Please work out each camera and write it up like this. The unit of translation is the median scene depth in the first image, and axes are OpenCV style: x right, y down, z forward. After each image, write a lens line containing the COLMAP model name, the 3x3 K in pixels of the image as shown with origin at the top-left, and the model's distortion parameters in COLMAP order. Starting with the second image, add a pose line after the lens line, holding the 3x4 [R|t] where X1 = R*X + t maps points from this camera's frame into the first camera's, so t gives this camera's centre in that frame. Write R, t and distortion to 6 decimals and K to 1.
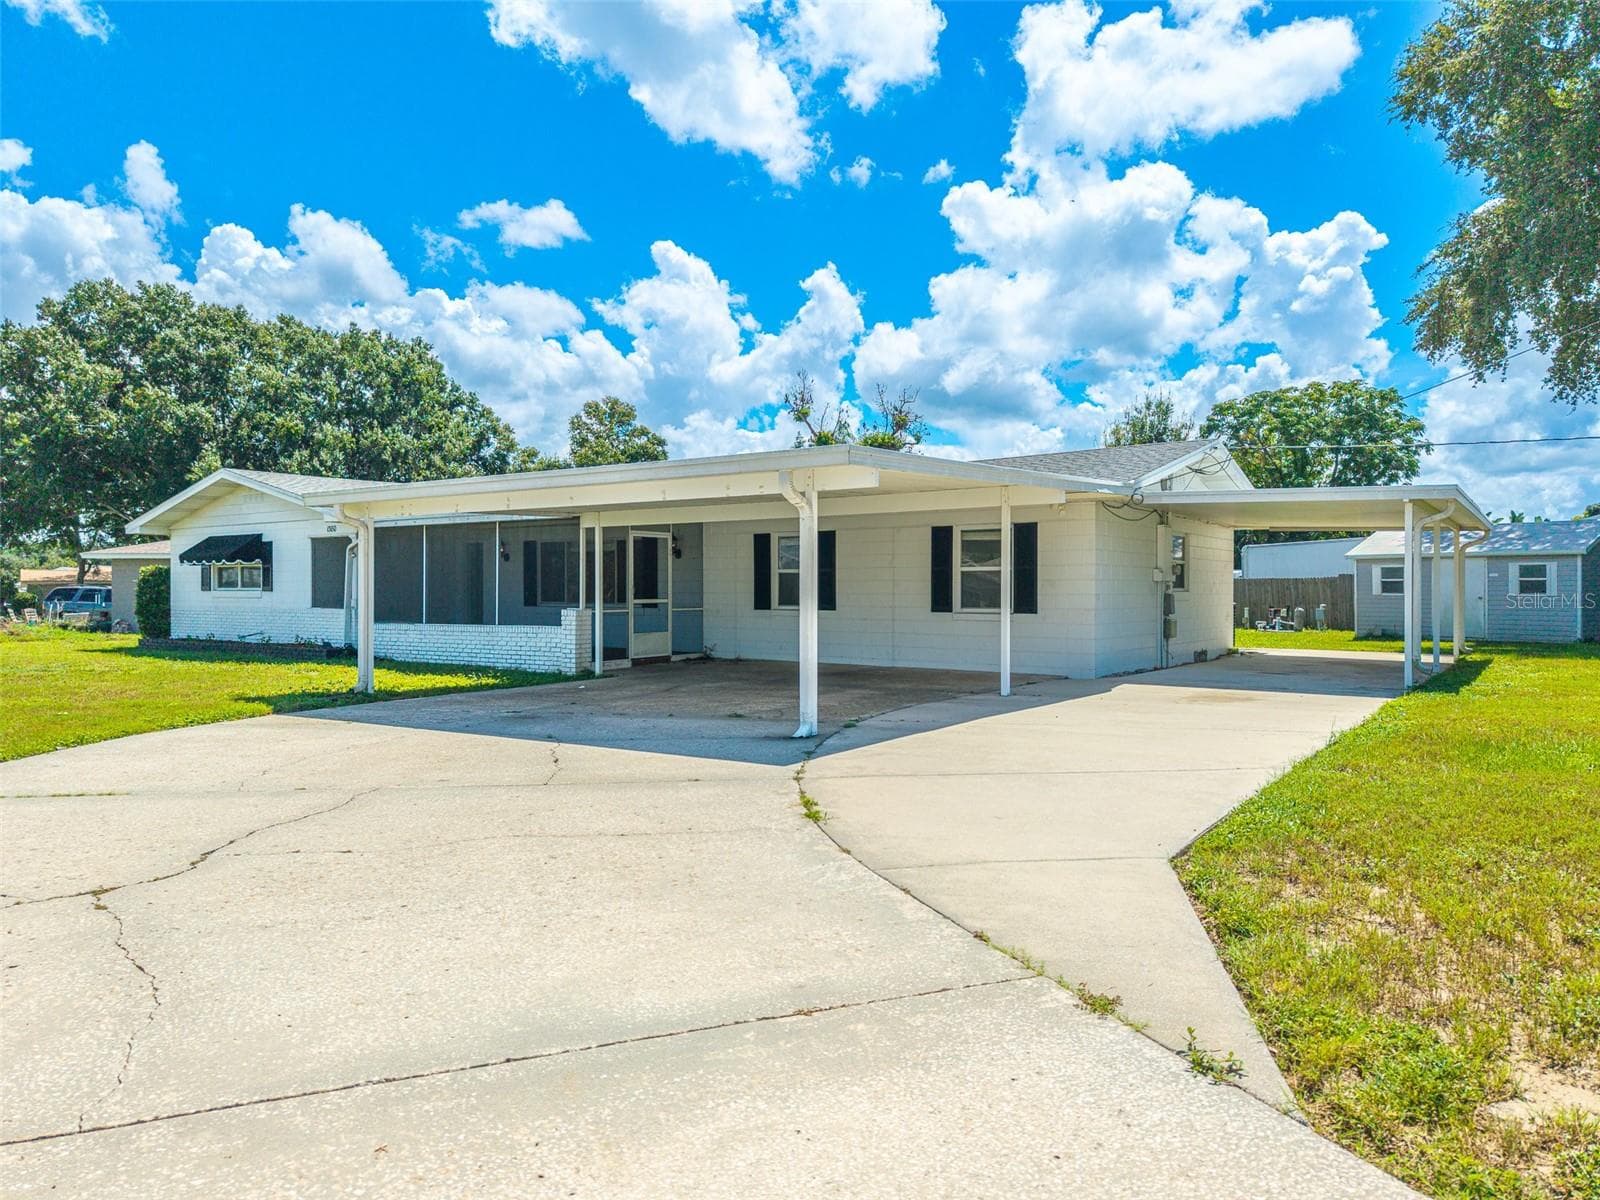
lens RADIAL K [[1060.4, 0, 800.0], [0, 1060.4, 600.0], [0, 0, 1]] dist [0.057907, -0.049699]
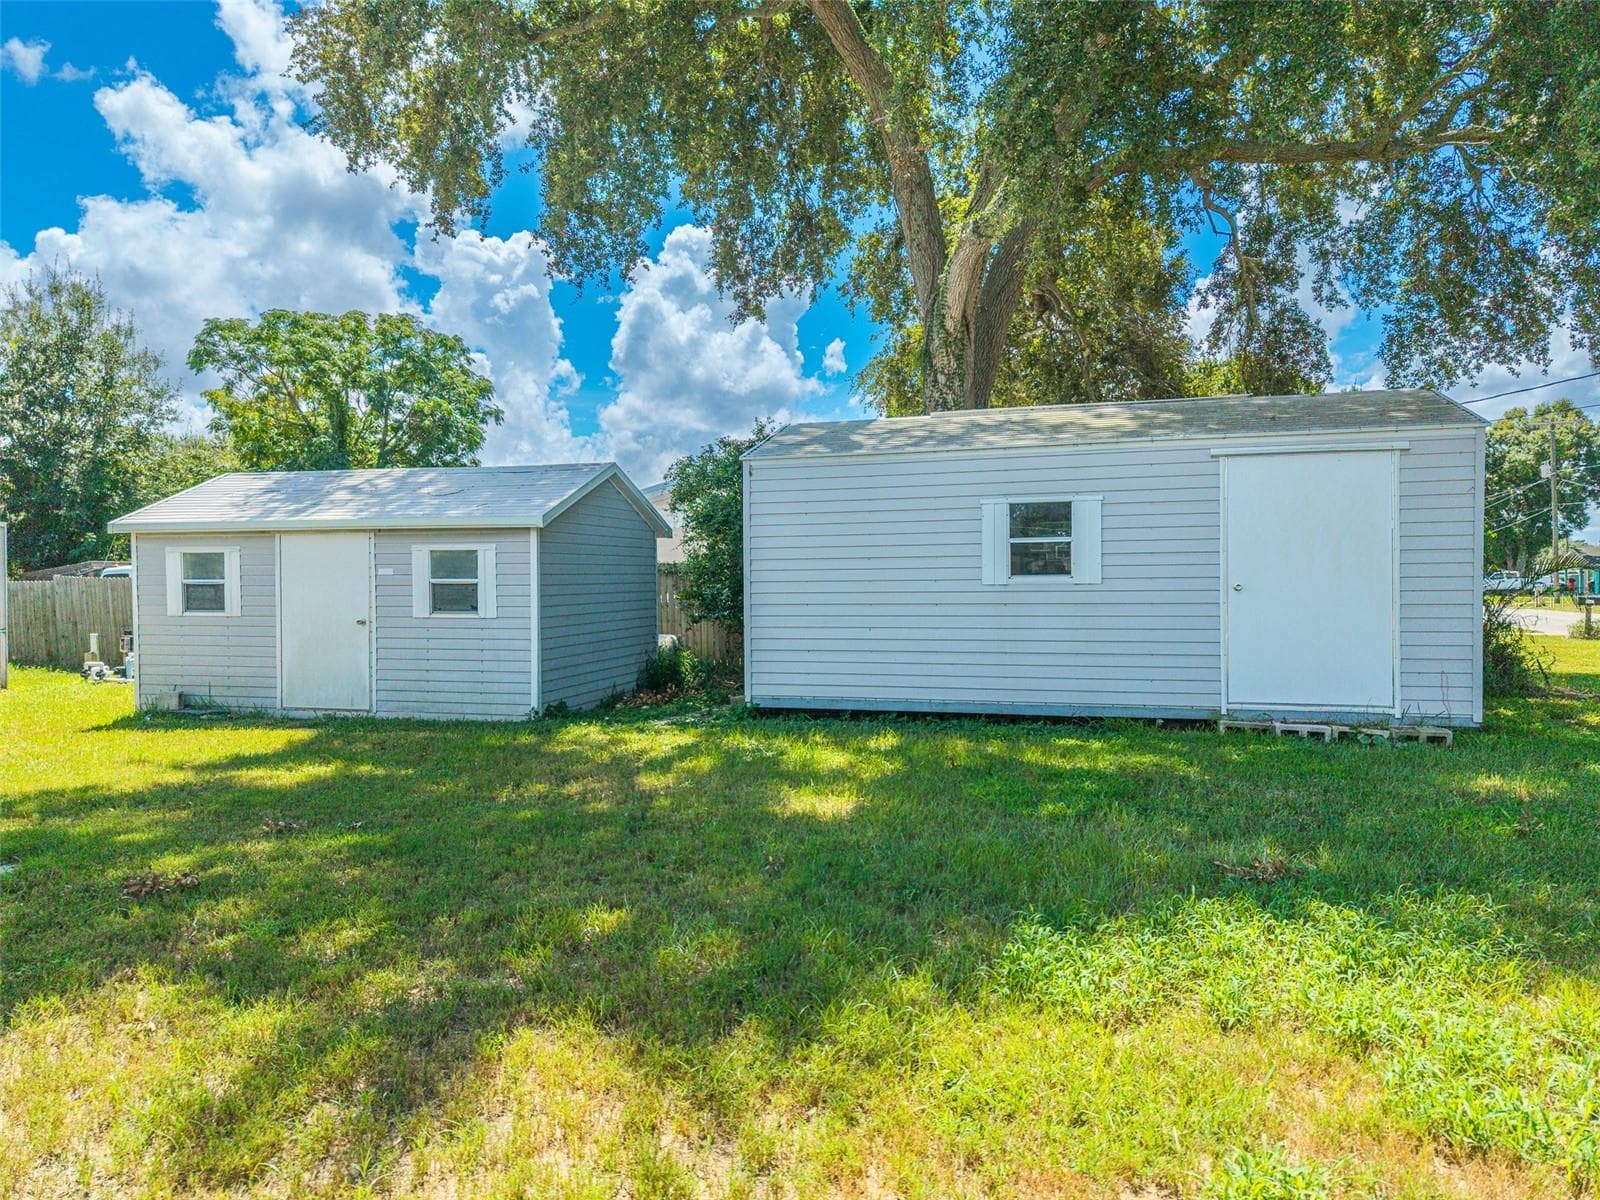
lens RADIAL K [[1060.4, 0, 800.0], [0, 1060.4, 600.0], [0, 0, 1]] dist [0.057907, -0.049699]
pose [[0.773025, 0.009741, 0.634300, 0.233469], [0.001838, 0.999844, -0.017595, -0.001123], [-0.634372, 0.014767, 0.772887, 0.251813]]
